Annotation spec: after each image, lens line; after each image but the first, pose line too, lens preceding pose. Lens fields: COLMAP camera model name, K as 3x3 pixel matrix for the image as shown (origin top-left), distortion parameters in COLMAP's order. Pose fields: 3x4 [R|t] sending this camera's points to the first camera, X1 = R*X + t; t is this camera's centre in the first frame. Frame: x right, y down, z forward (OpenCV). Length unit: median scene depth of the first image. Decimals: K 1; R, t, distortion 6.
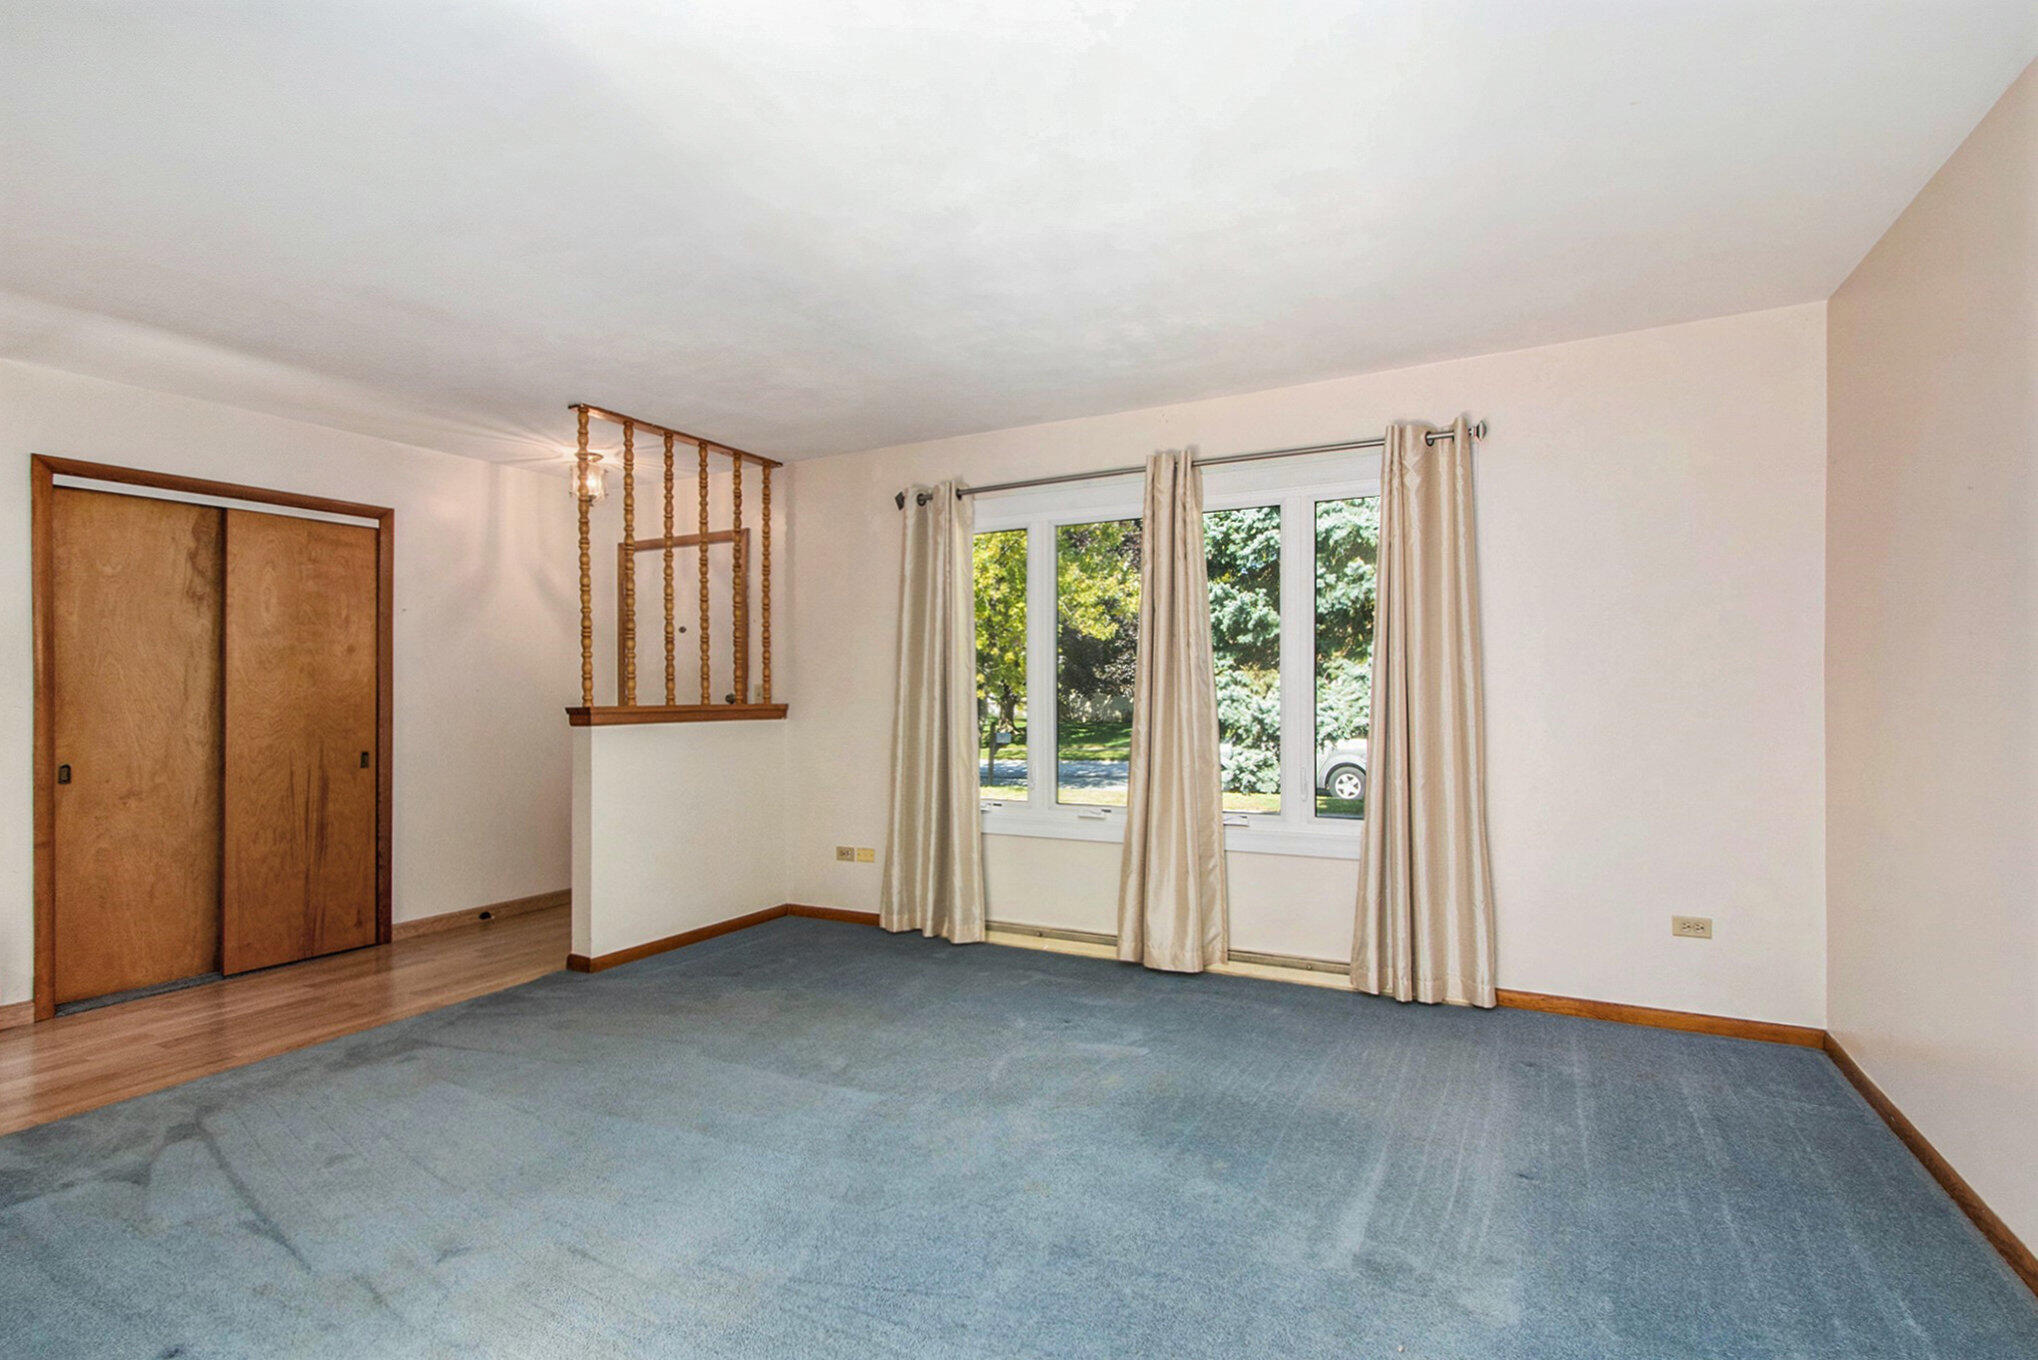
lens RADIAL K [[951.8, 0, 1019.8], [0, 951.8, 683.7], [0, 0, 1]] dist [-0.021983, 0.002756]
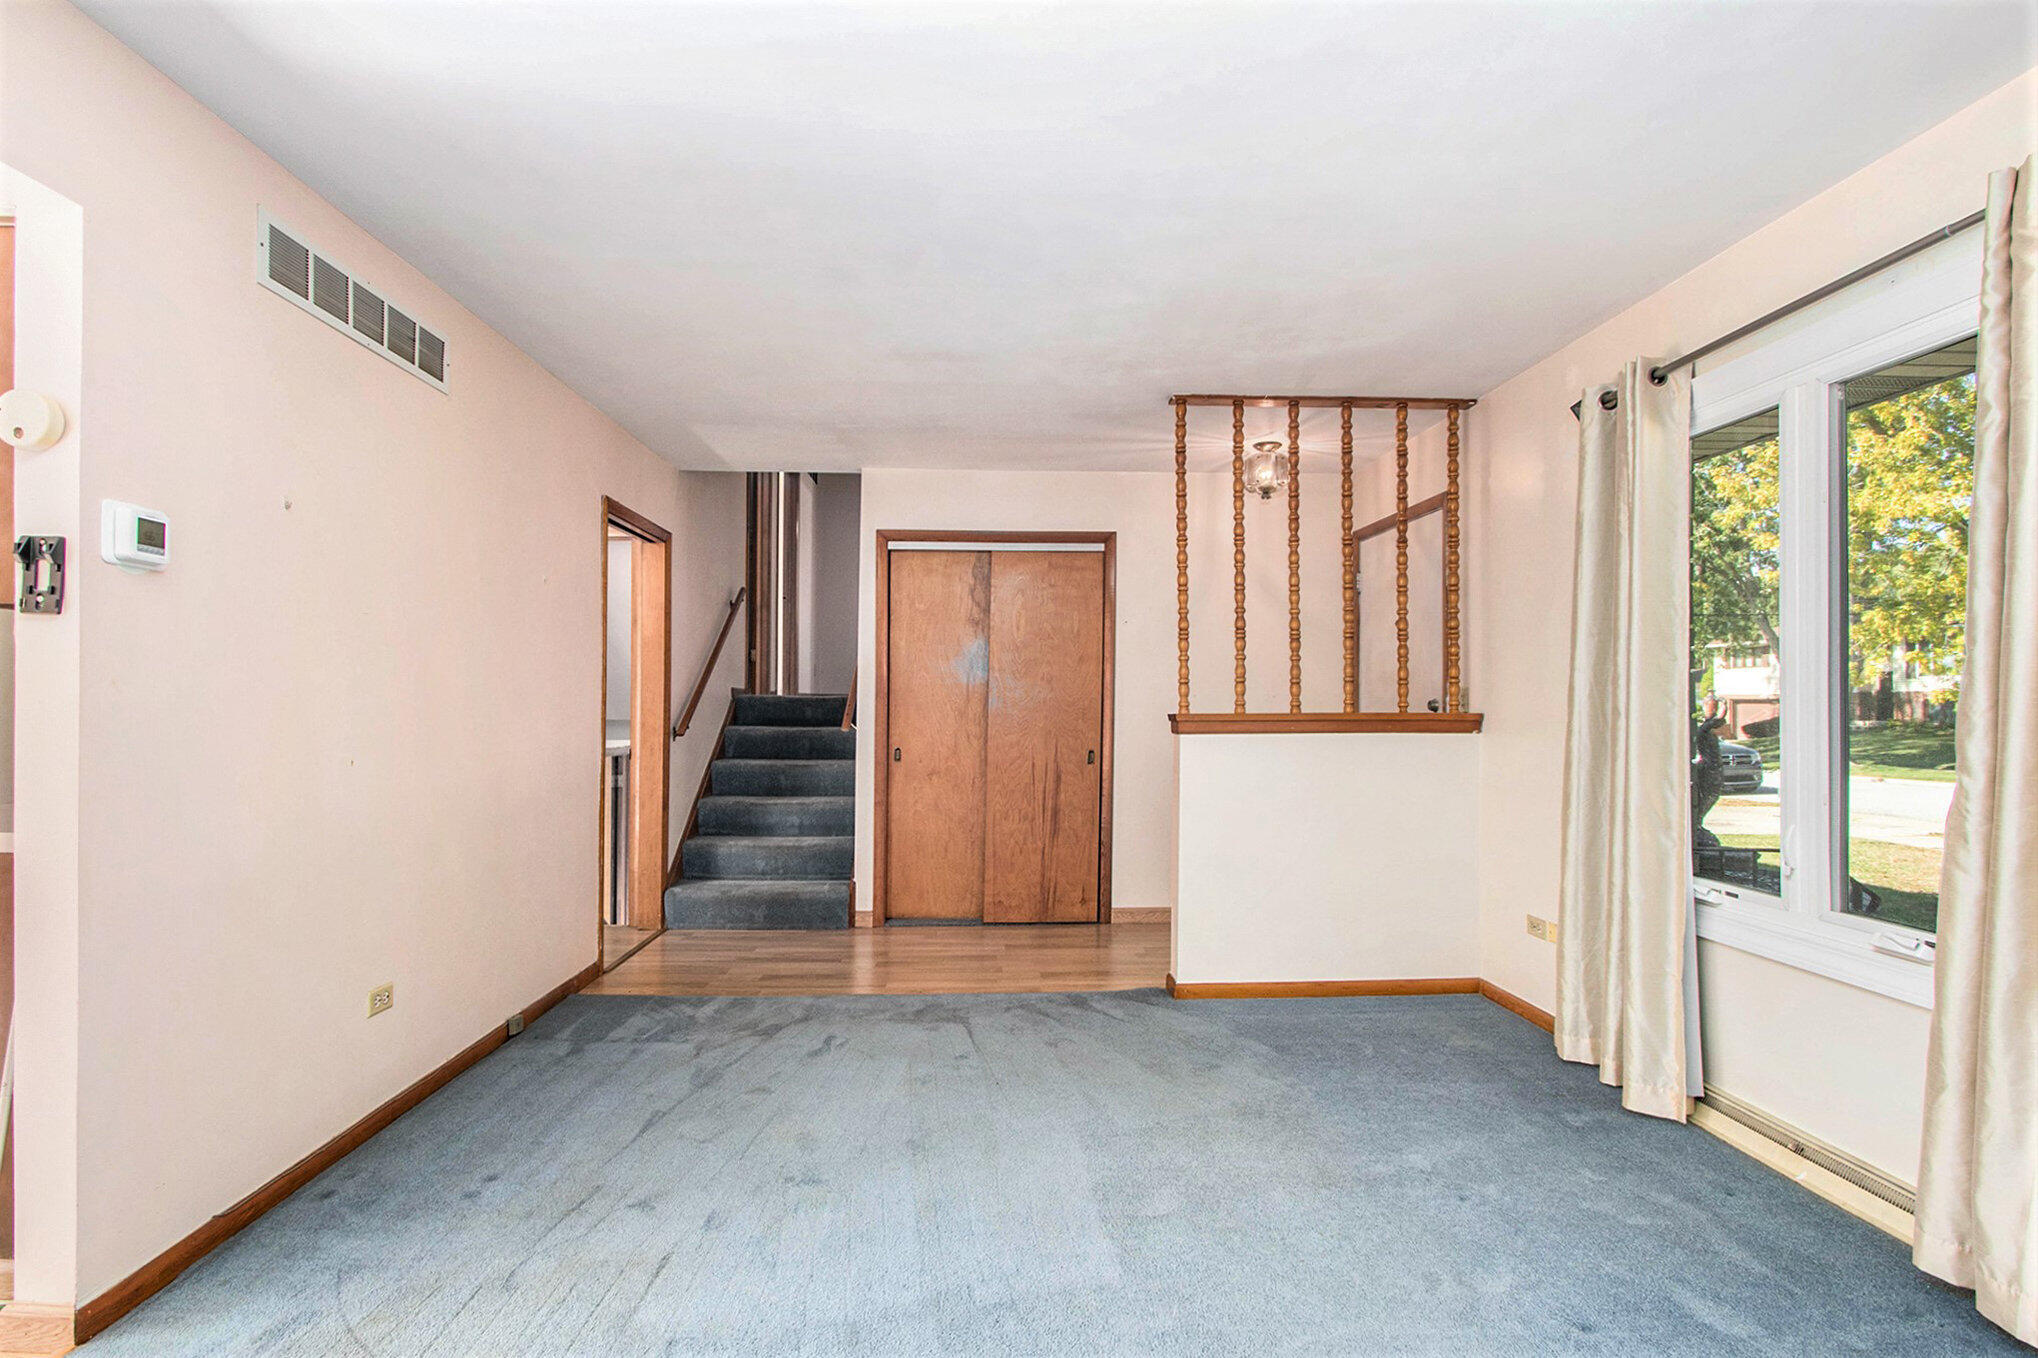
lens RADIAL K [[951.8, 0, 1021.2], [0, 951.8, 682.0], [0, 0, 1]] dist [-0.021983, 0.002756]
pose [[0.524860, -0.011842, -0.851106, 0.248568], [0.001039, 0.999911, -0.013272, 0.006143], [0.851188, 0.006082, 0.524826, 0.351459]]
